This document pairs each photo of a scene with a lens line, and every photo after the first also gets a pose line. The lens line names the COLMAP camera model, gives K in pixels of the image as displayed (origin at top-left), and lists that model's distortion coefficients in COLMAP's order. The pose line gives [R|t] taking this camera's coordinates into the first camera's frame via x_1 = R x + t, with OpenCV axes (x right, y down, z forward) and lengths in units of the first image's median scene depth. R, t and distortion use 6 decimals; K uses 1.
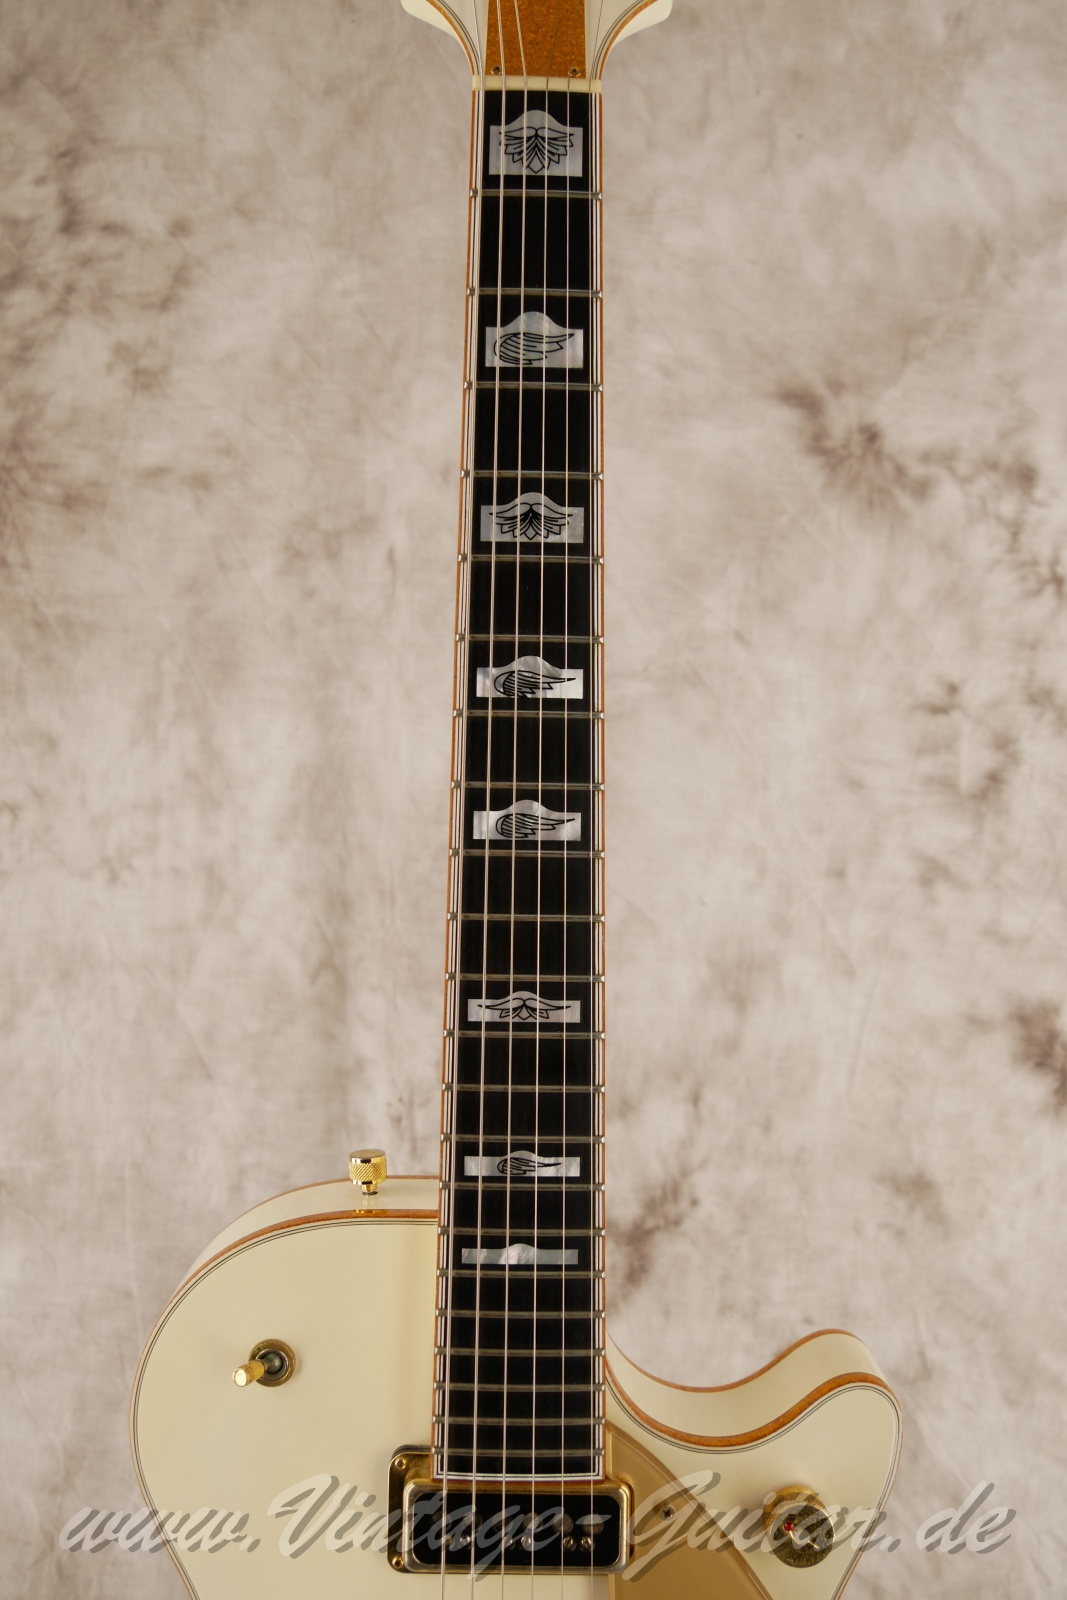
lens RADIAL K [[1489.2, 0, 536.0], [0, 1489.2, 816.5], [0, 0, 1]] dist [-0.030294, 0.000000]
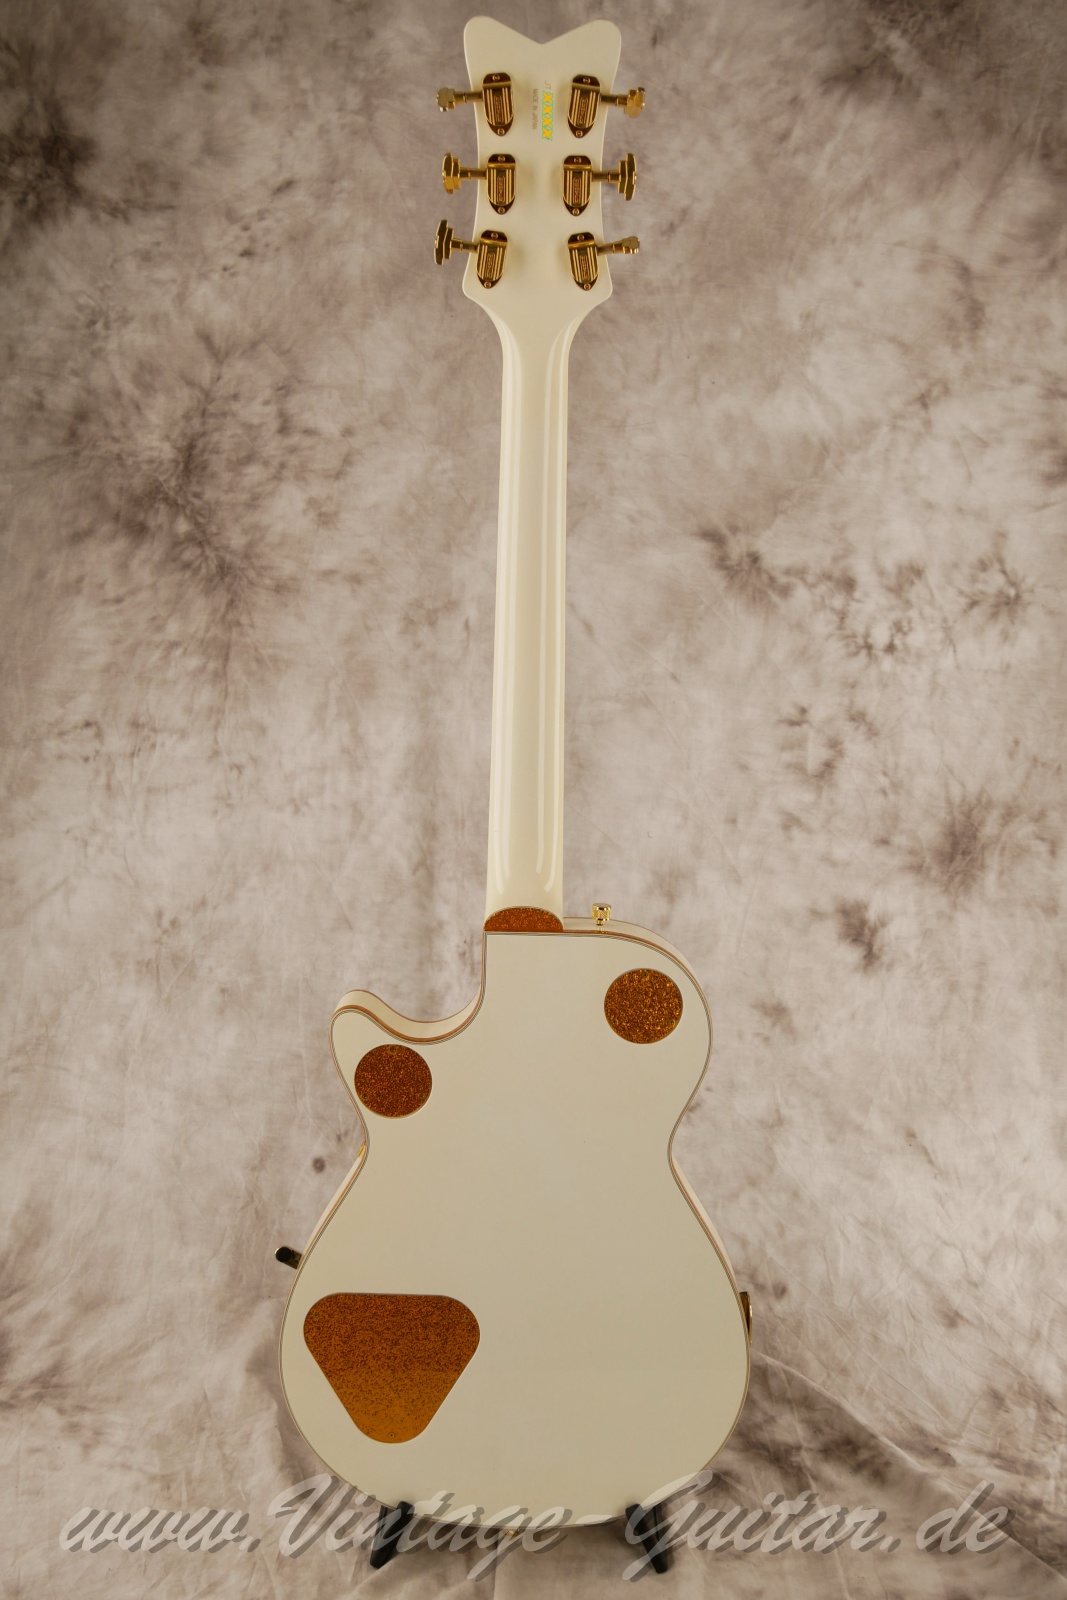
lens RADIAL K [[1489.2, 0, 538.1], [0, 1489.2, 811.1], [0, 0, 1]] dist [-0.030294, 0.000000]
pose [[0.999703, 0.019613, -0.014466, 0.012874], [-0.020621, 0.997105, -0.073183, 0.159834], [0.012989, 0.073460, 0.997214, -0.675464]]
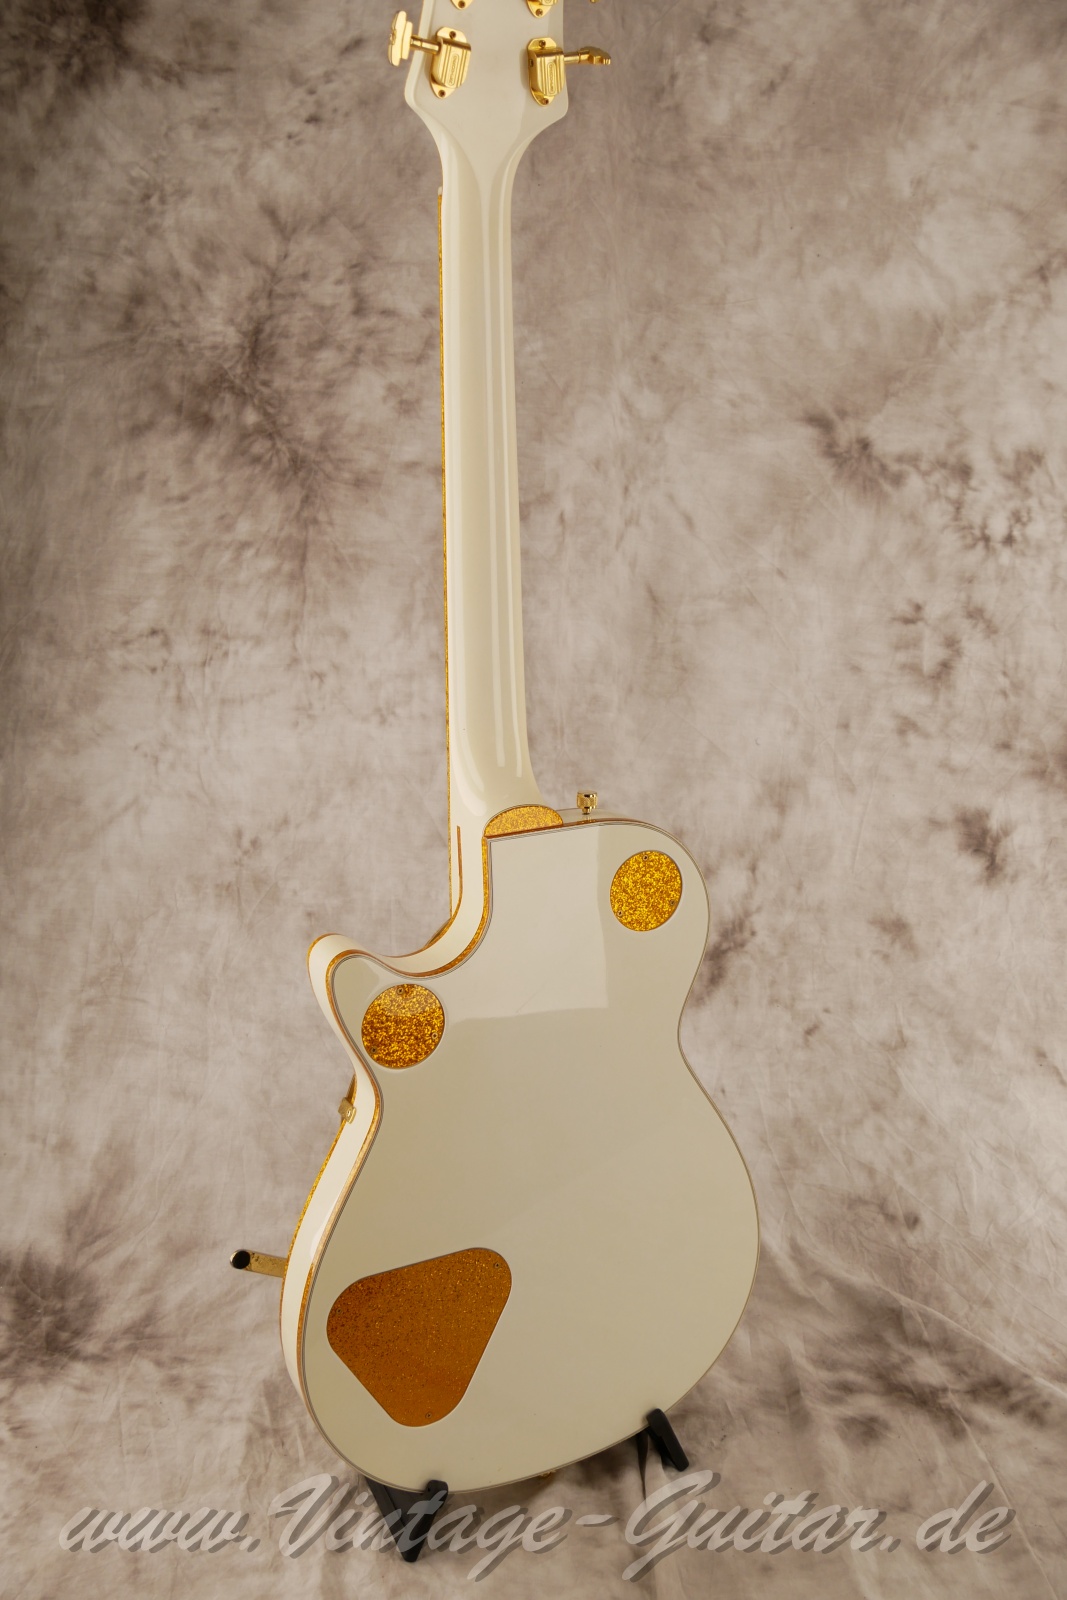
lens RADIAL K [[1489.2, 0, 539.0], [0, 1489.2, 801.8], [0, 0, 1]] dist [-0.030294, 0.000000]
pose [[0.999984, 0.004434, -0.003370, -0.113811], [-0.004559, 0.999266, -0.038023, 0.185798], [0.003199, 0.038038, 0.999271, -0.566988]]
